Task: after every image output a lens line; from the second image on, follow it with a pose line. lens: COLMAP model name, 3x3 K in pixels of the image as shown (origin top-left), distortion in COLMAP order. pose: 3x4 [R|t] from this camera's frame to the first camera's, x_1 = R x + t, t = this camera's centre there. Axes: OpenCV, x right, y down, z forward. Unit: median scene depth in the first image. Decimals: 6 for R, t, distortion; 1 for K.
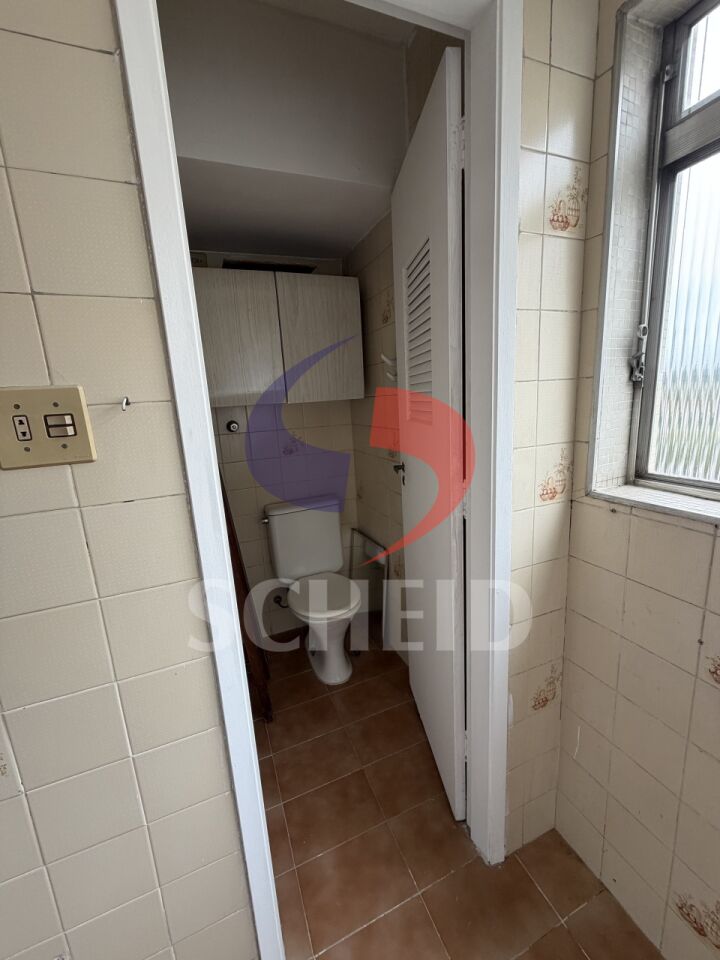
lens RADIAL K [[385.0, 0, 360.8], [0, 385.0, 476.2], [0, 0, 1]] dist [0.001127, 0.000044]
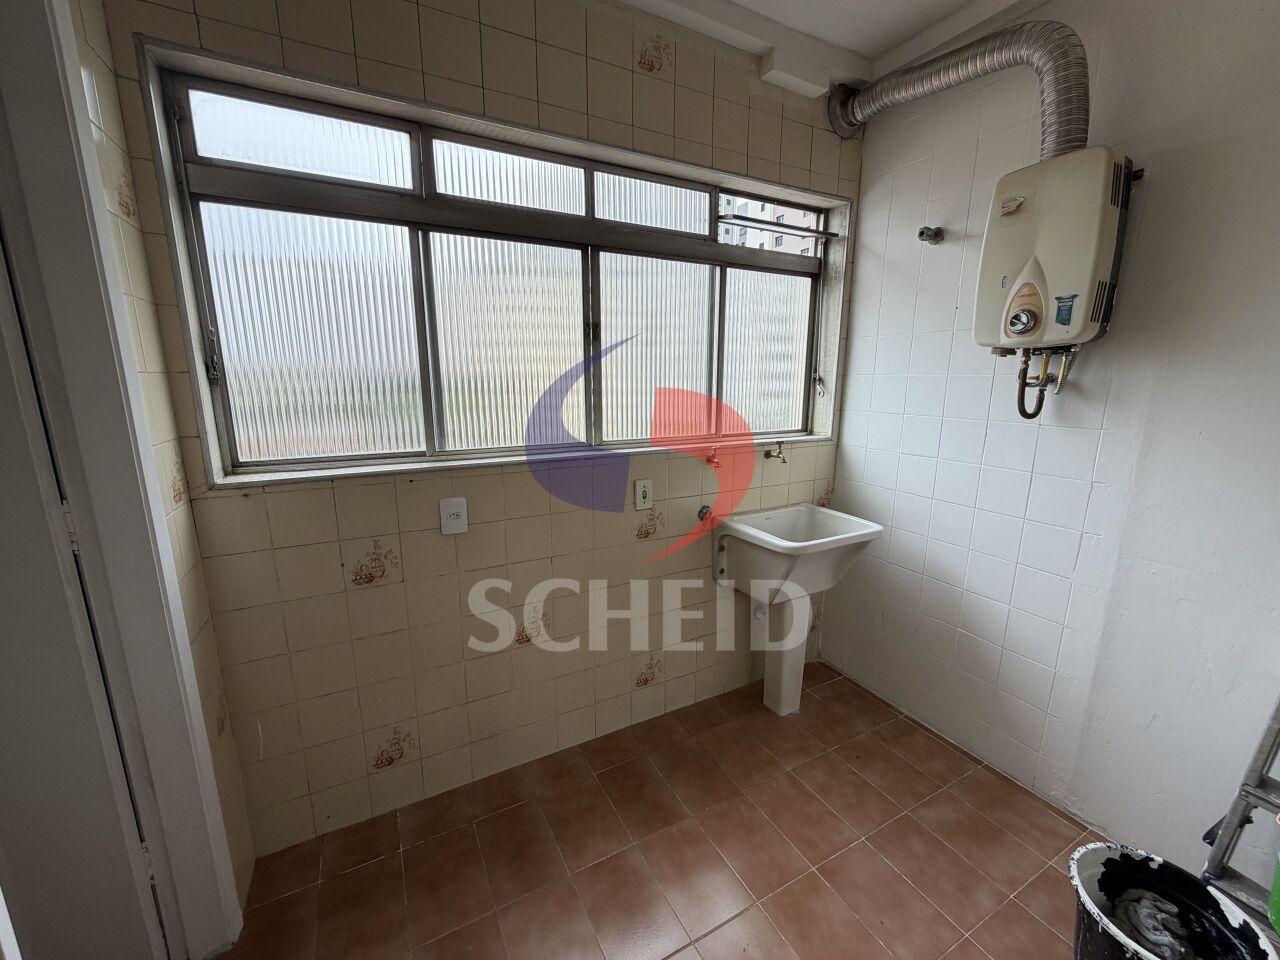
lens RADIAL K [[513.4, 0, 640.4], [0, 513.4, 479.3], [0, 0, 1]] dist [0.001127, 0.000044]
pose [[-0.107145, -0.142975, 0.983910, -0.839469], [0.202101, 0.965814, 0.162354, 0.032753], [-0.973486, 0.216244, -0.074587, 0.004868]]
